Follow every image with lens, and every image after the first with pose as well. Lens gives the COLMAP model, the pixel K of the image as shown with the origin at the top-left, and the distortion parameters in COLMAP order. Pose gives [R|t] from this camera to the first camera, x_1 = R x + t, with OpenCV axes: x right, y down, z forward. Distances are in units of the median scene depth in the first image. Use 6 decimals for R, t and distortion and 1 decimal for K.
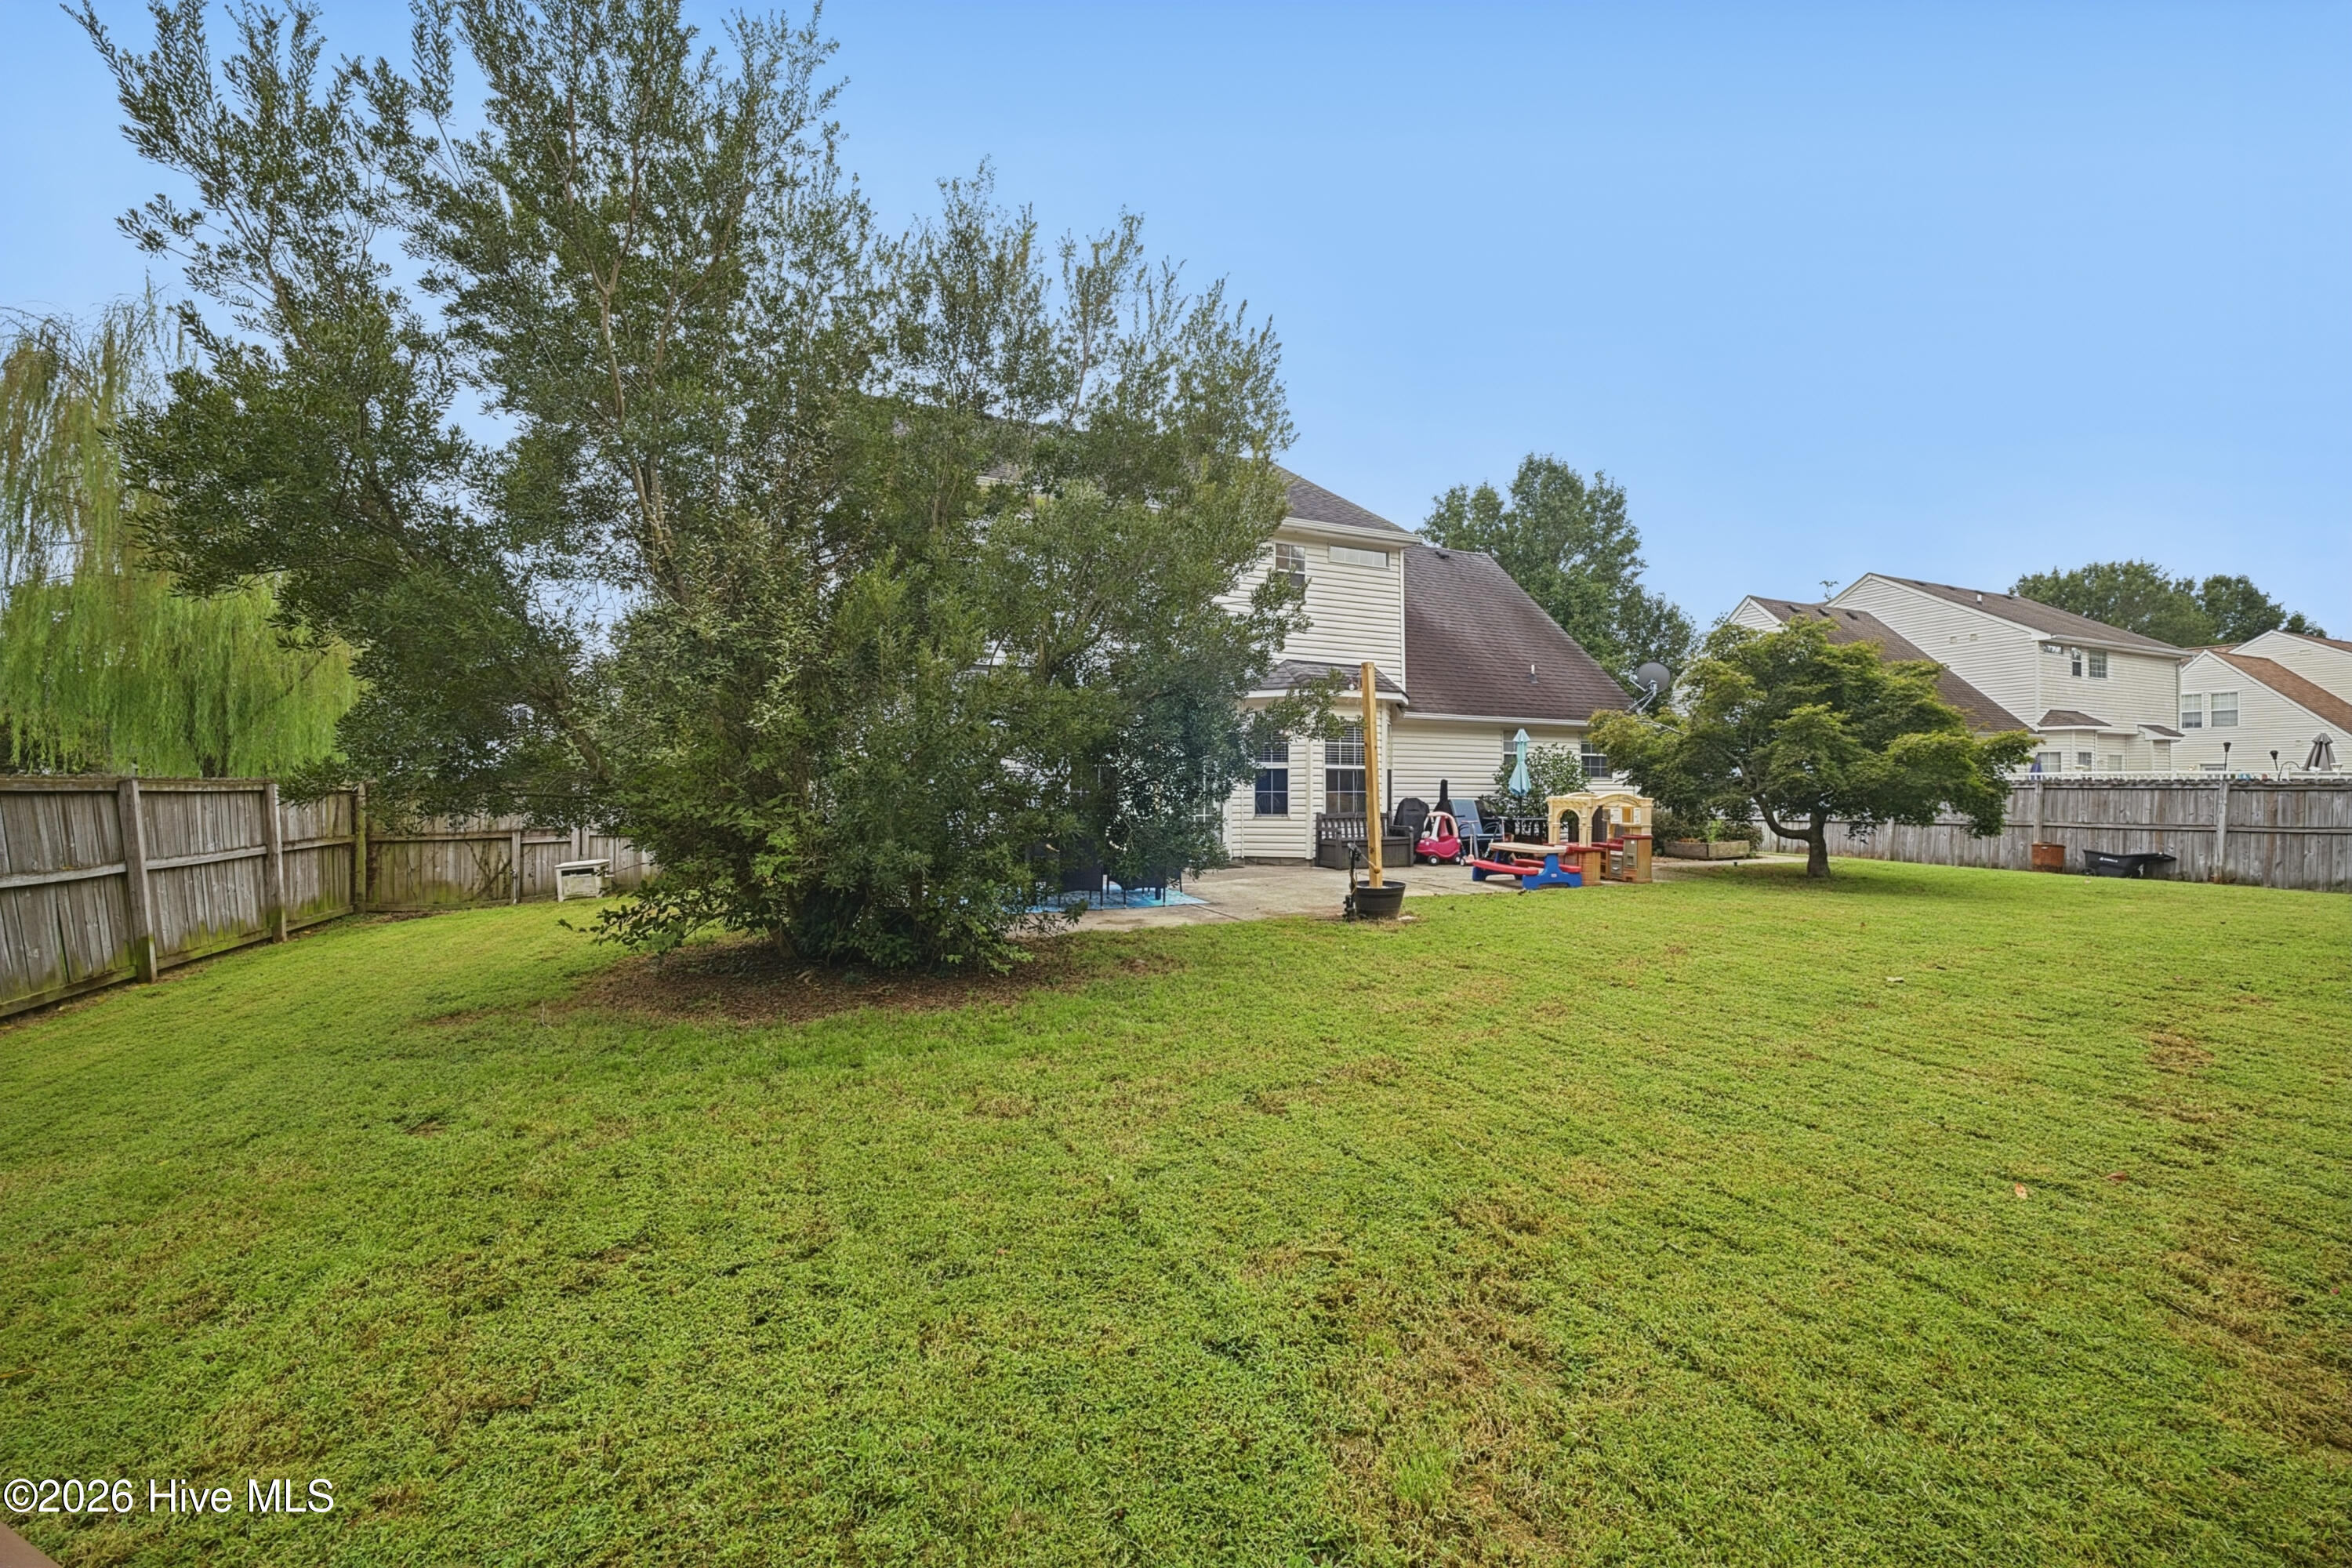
lens RADIAL K [[929.0, 0, 1176.0], [0, 929.0, 784.0], [0, 0, 1]] dist [-0.000184, -0.000661]
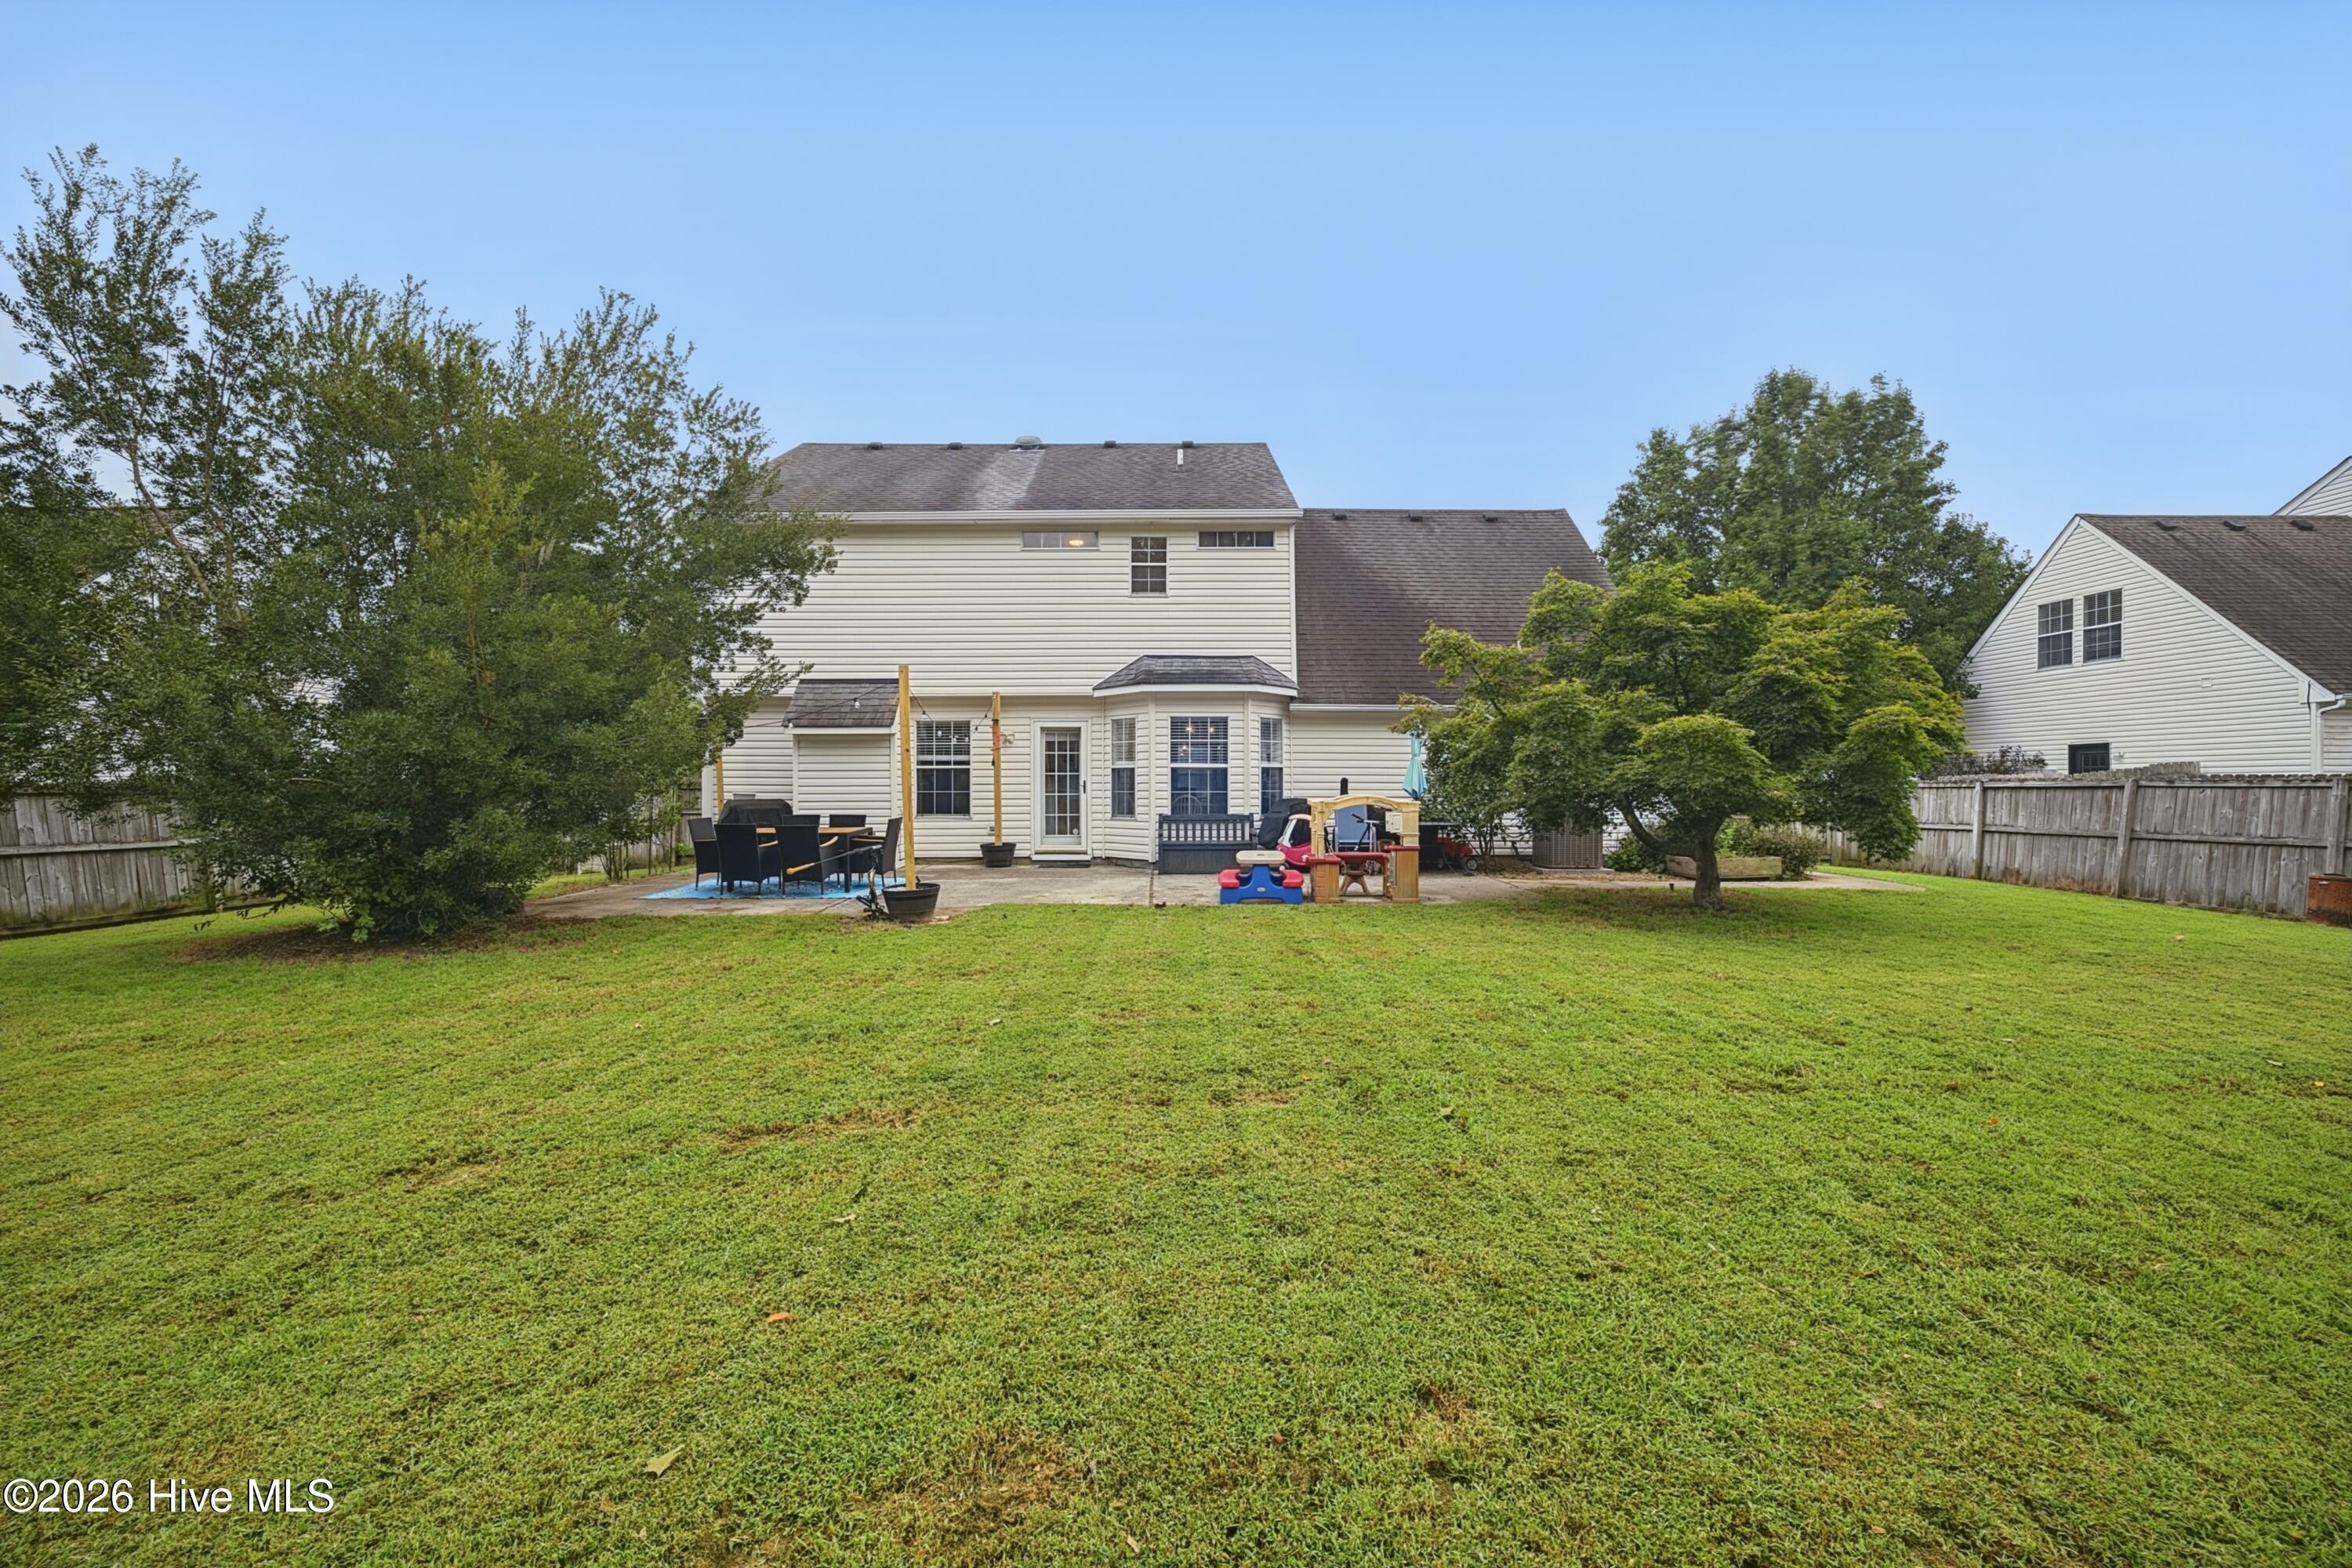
lens RADIAL K [[891.4, 0, 1176.0], [0, 891.4, 784.0], [0, 0, 1]] dist [0.001510, -0.000004]
pose [[0.903752, -0.004760, -0.428030, 0.551825], [0.005808, 0.999982, 0.001143, -0.000719], [0.428017, -0.003519, 0.903764, 0.173692]]
